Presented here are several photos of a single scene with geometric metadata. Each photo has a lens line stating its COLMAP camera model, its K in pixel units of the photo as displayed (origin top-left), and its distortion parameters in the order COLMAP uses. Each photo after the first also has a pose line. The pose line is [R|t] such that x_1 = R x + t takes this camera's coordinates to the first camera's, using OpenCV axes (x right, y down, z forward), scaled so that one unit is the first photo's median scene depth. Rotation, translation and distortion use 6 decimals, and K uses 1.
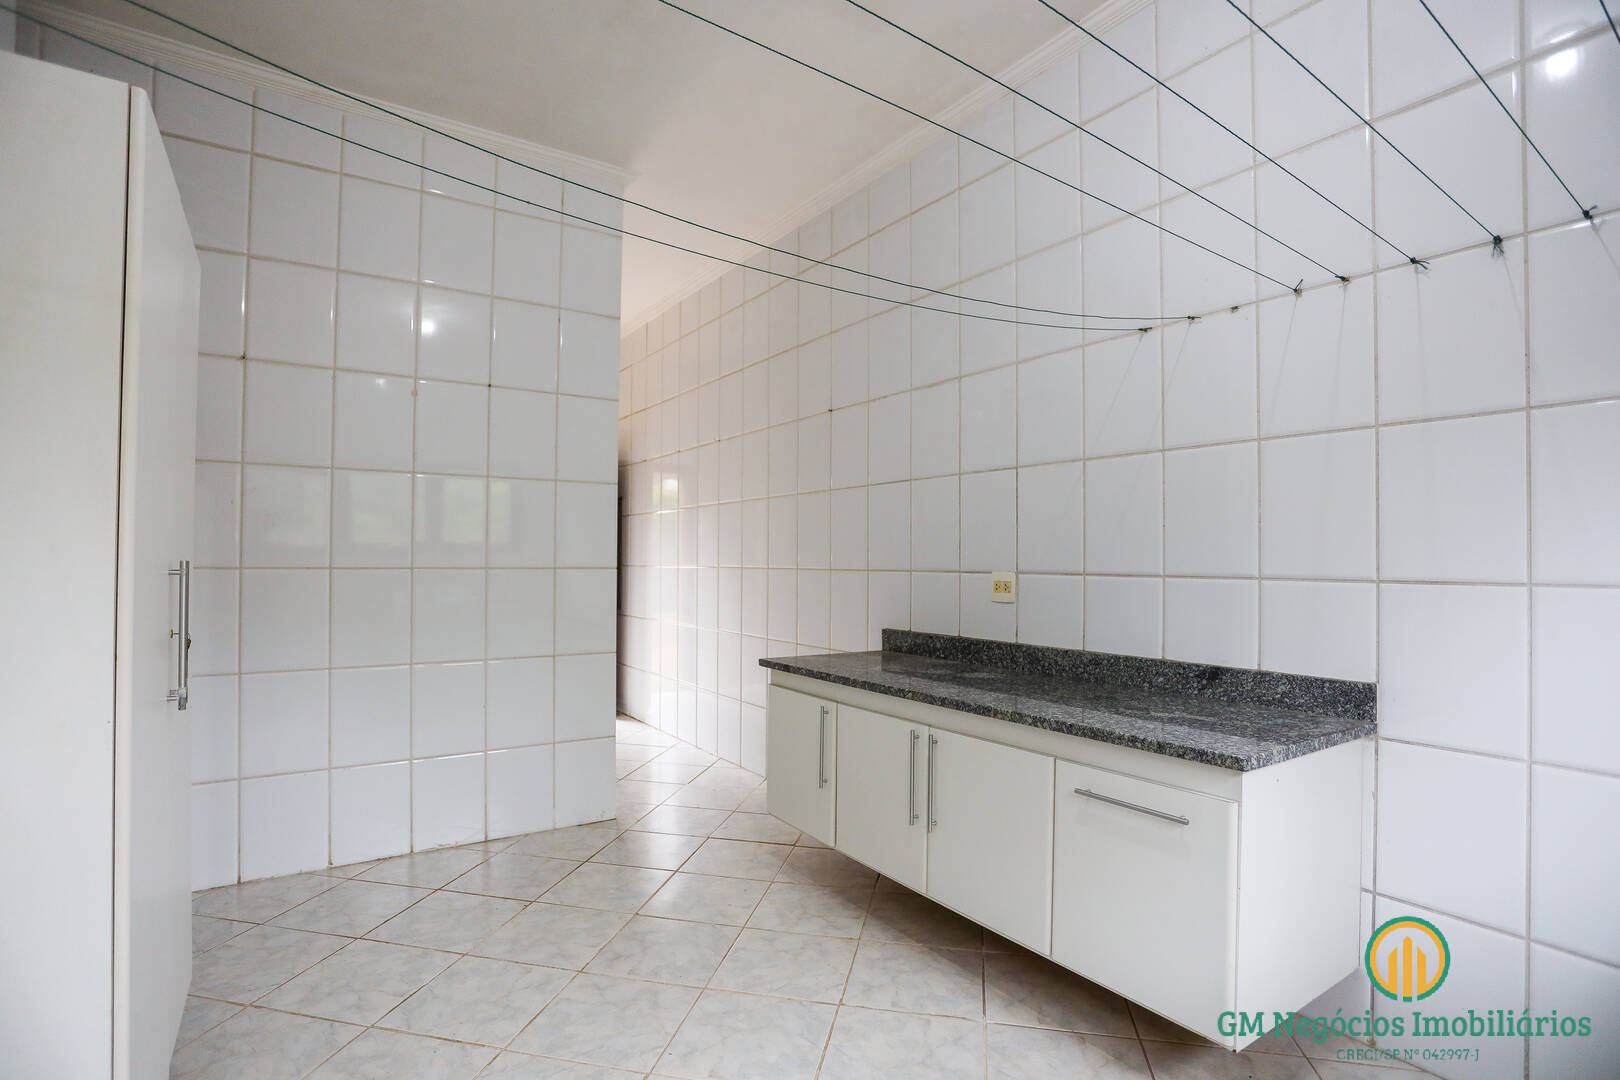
lens RADIAL K [[793.2, 0, 805.7], [0, 793.2, 551.8], [0, 0, 1]] dist [-0.070738, 0.032594]
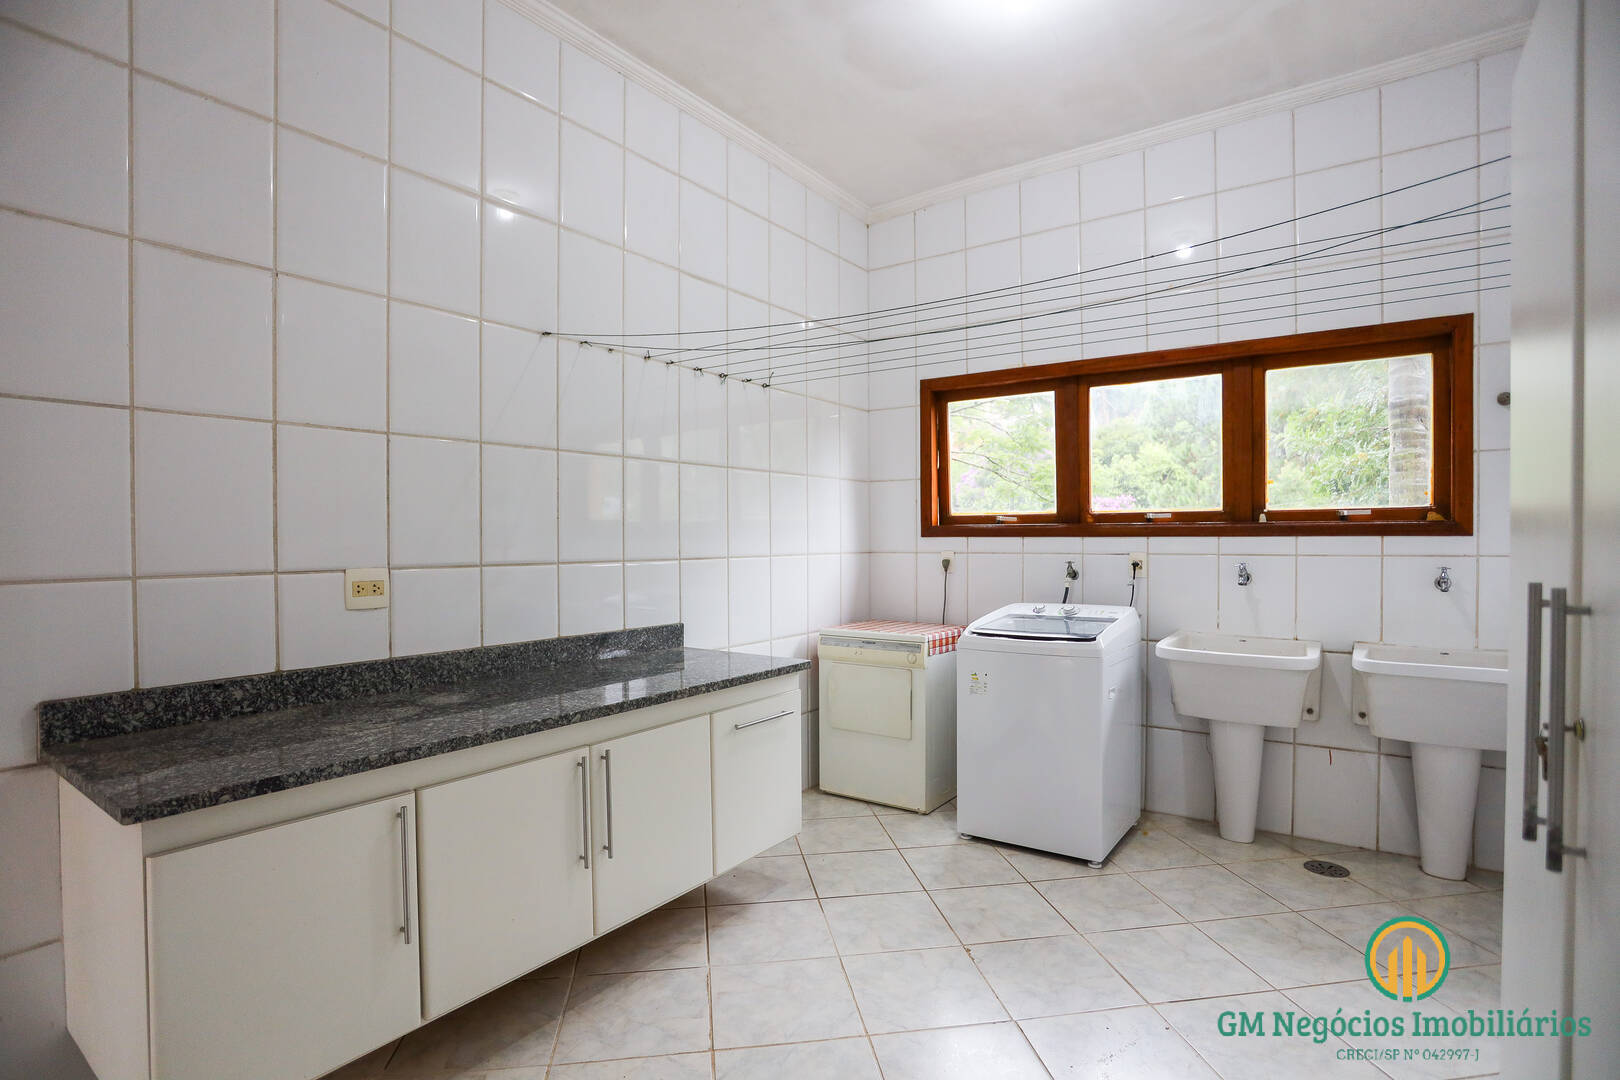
lens RADIAL K [[793.2, 0, 805.7], [0, 793.2, 551.8], [0, 0, 1]] dist [-0.070738, 0.032594]
pose [[-0.350992, -0.021277, 0.936137, -0.700005], [-0.007071, 0.999774, 0.020072, -0.009685], [-0.936352, 0.000426, -0.351063, 1.037147]]
